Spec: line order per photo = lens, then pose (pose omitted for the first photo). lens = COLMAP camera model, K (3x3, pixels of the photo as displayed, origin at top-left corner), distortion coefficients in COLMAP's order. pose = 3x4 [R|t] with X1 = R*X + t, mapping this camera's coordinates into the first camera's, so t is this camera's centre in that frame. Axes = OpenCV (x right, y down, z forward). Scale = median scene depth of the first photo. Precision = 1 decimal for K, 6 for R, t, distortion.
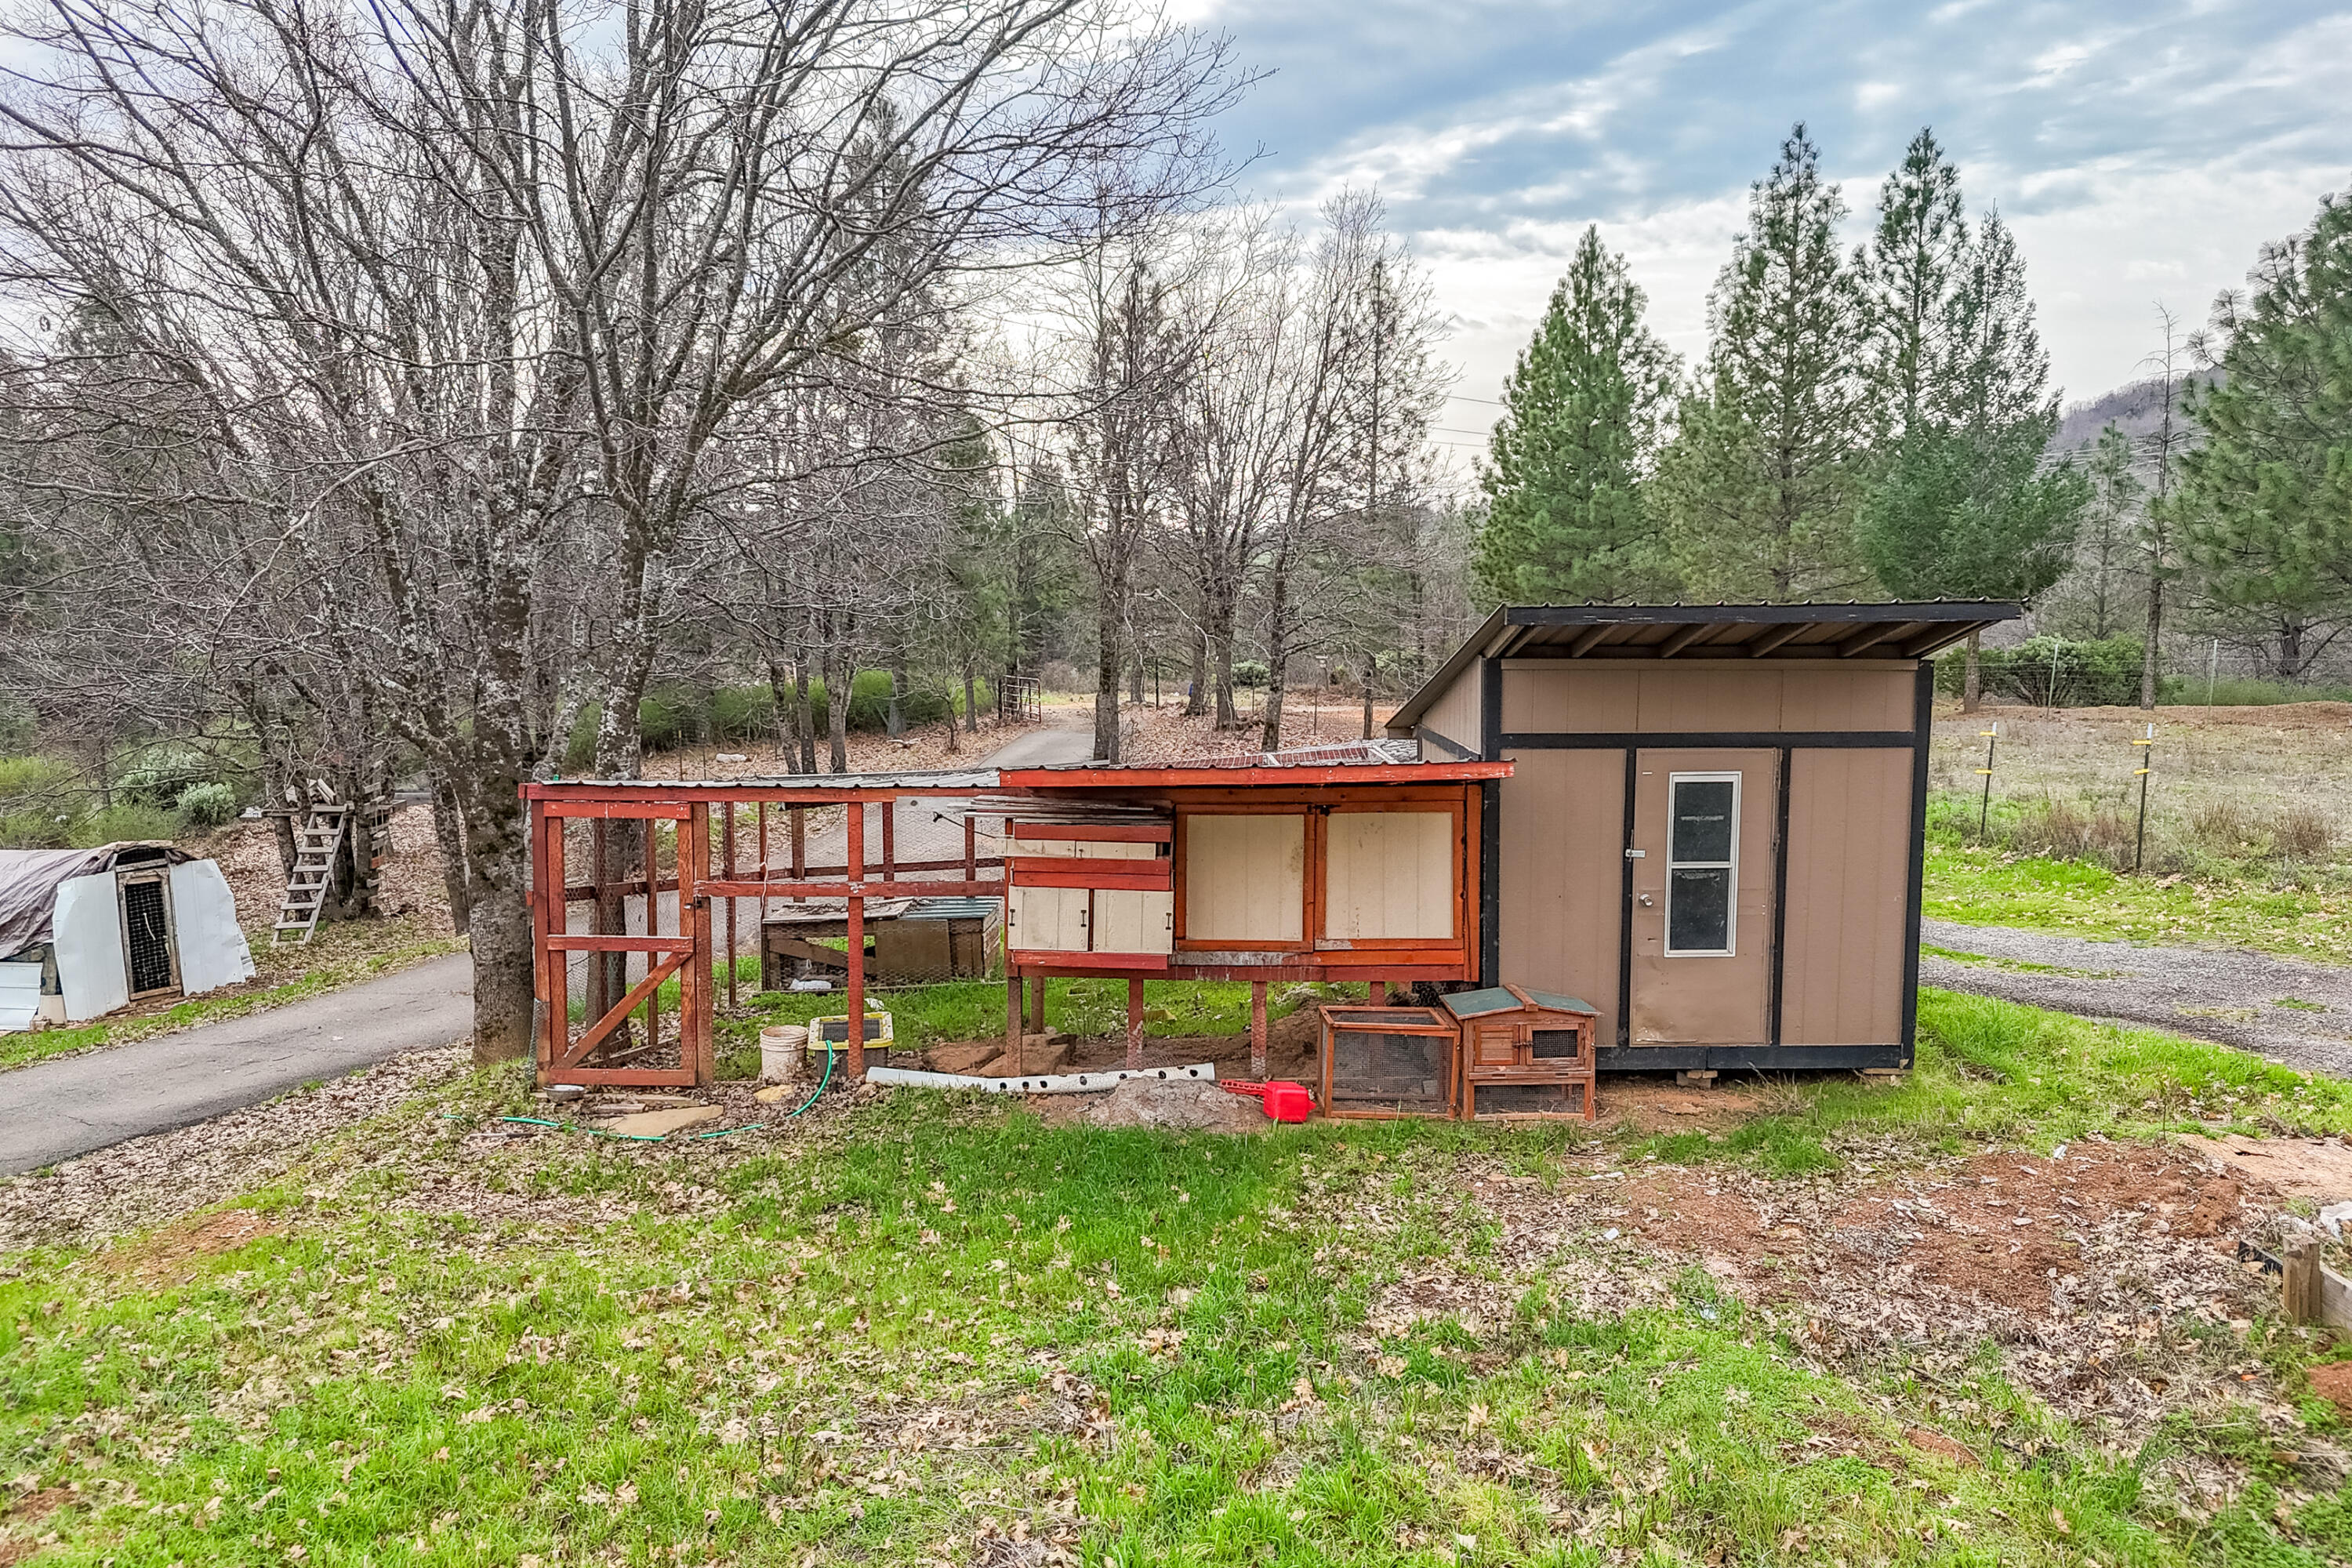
lens RADIAL K [[1664.2, 0, 1176.0], [0, 1664.2, 784.0], [0, 0, 1]] dist [0.026020, 0.001491]
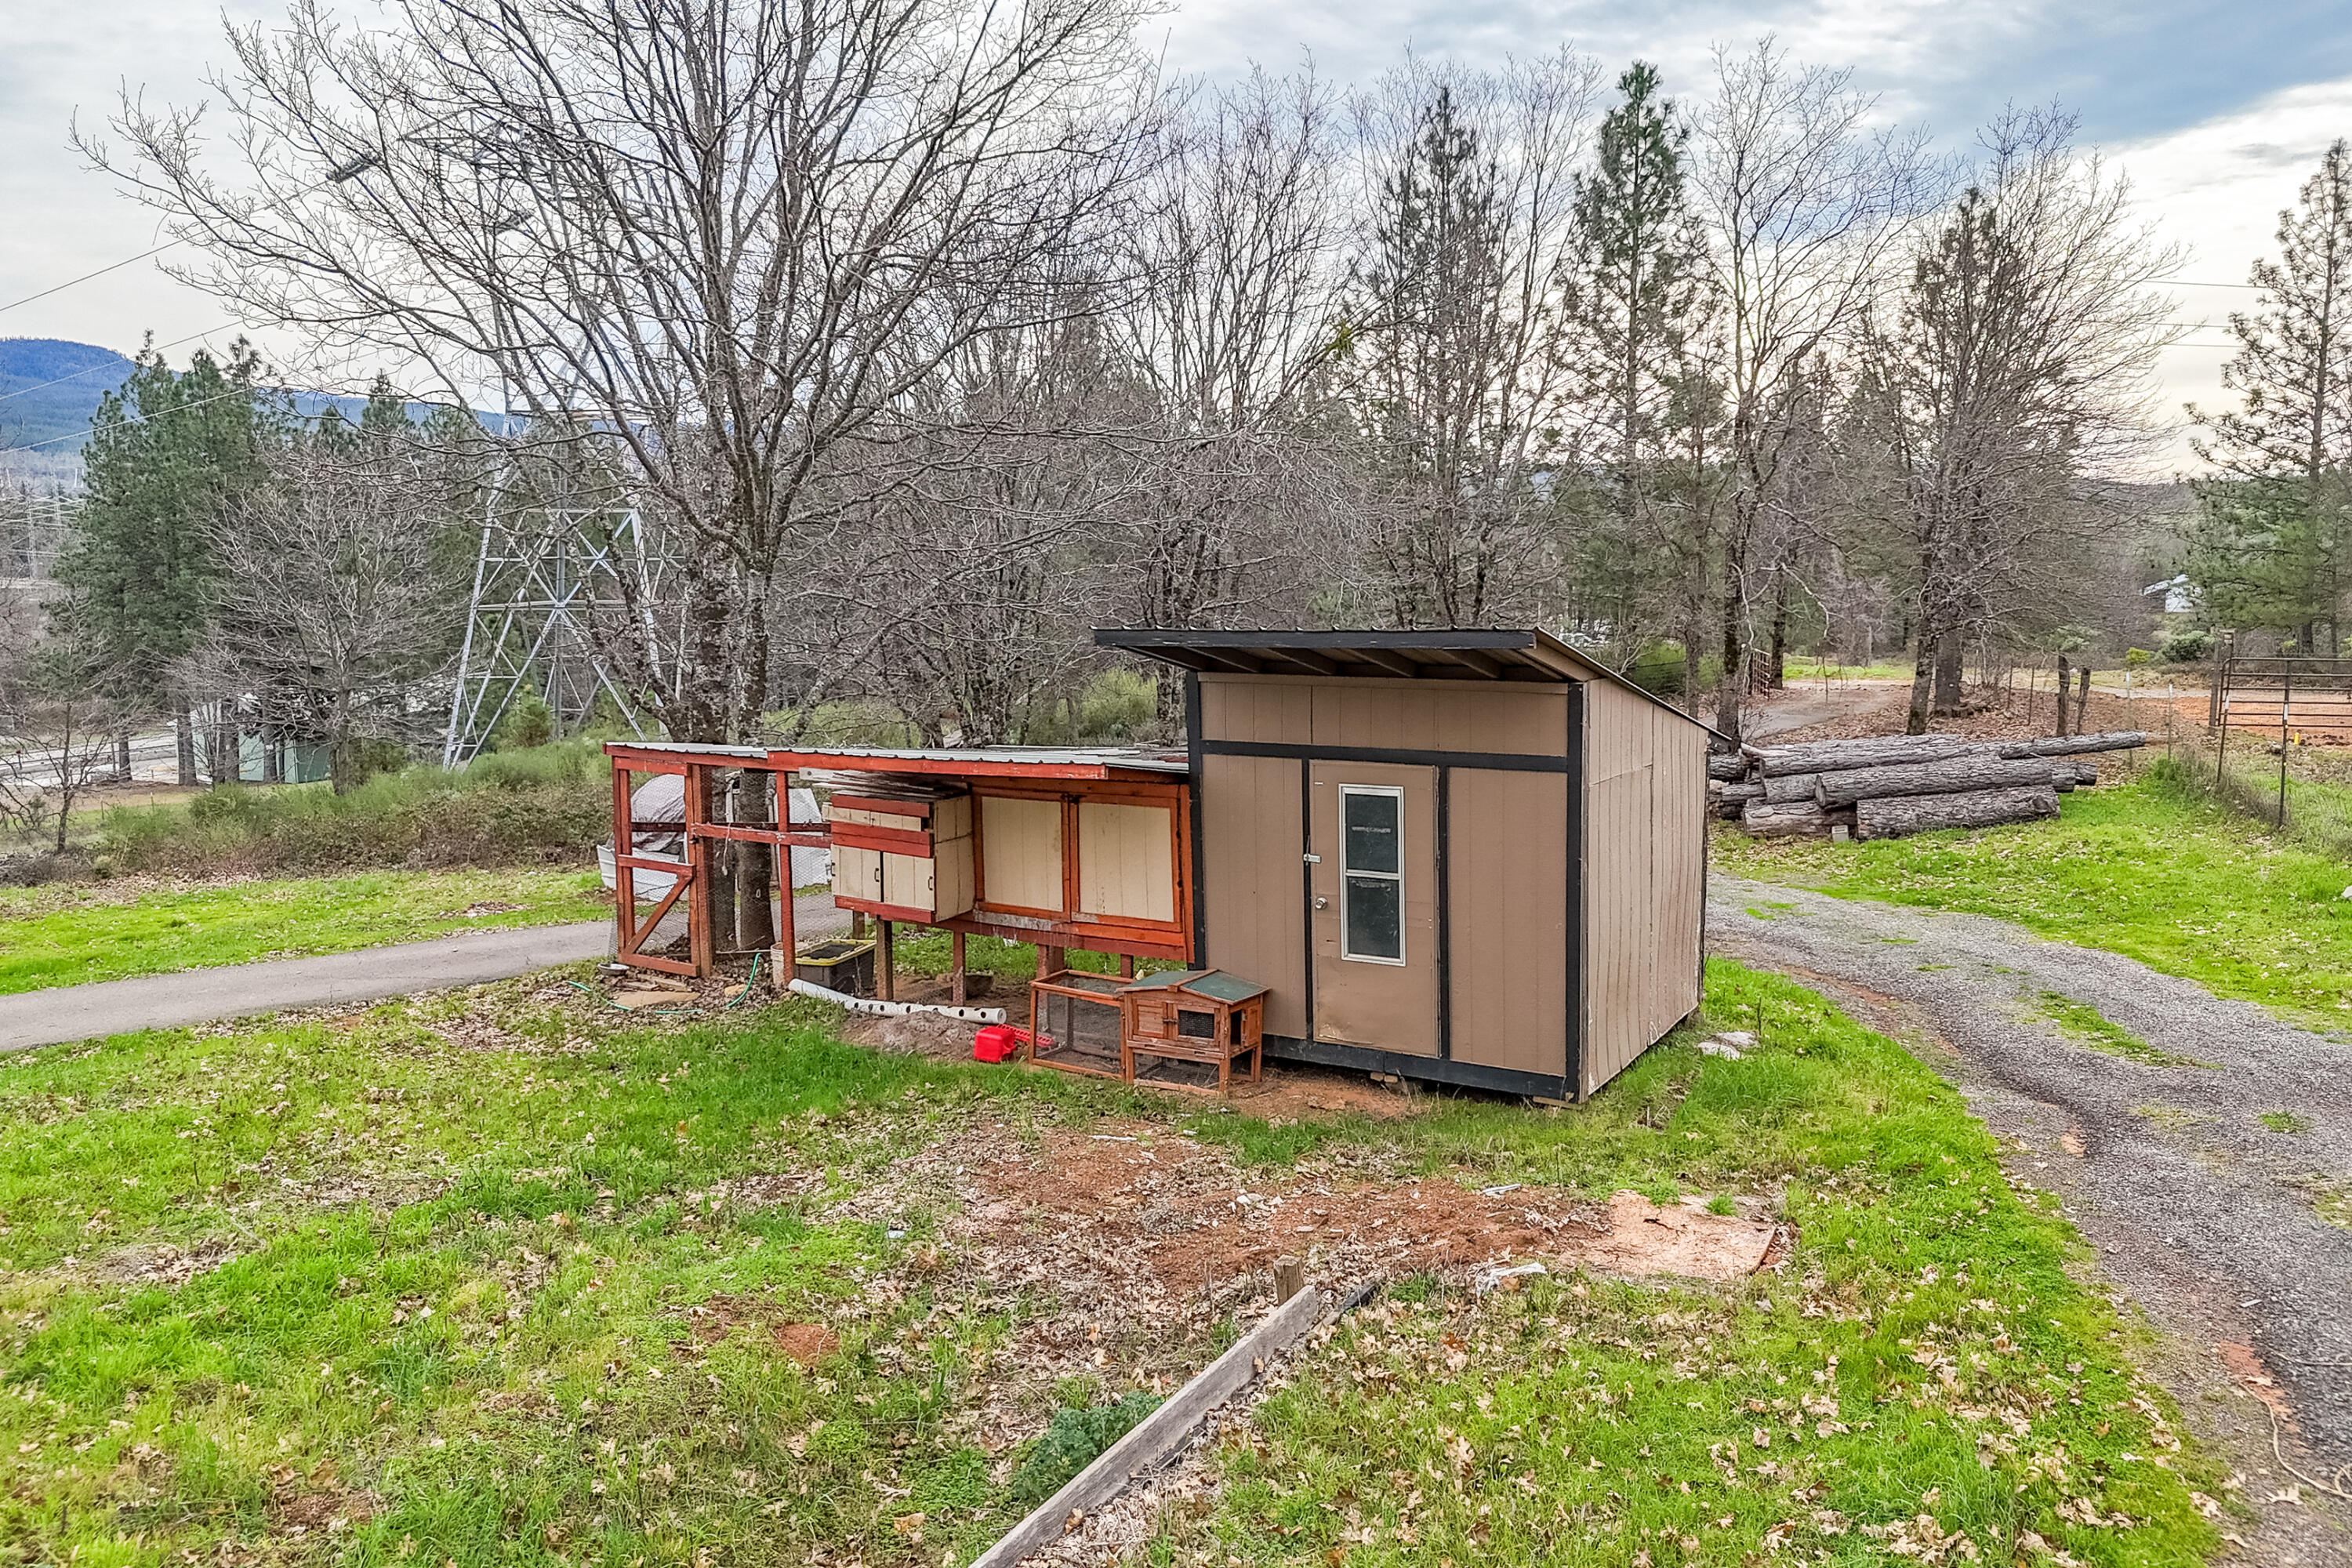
lens RADIAL K [[1654.4, 0, 1120.1], [0, 1654.4, 773.4], [0, 0, 1]] dist [0.043474, -0.002511]
pose [[0.856495, 0.053753, -0.513348, 0.705307], [-0.043975, 0.998546, 0.031188, -0.039511], [0.514278, -0.004137, 0.857614, 0.039427]]
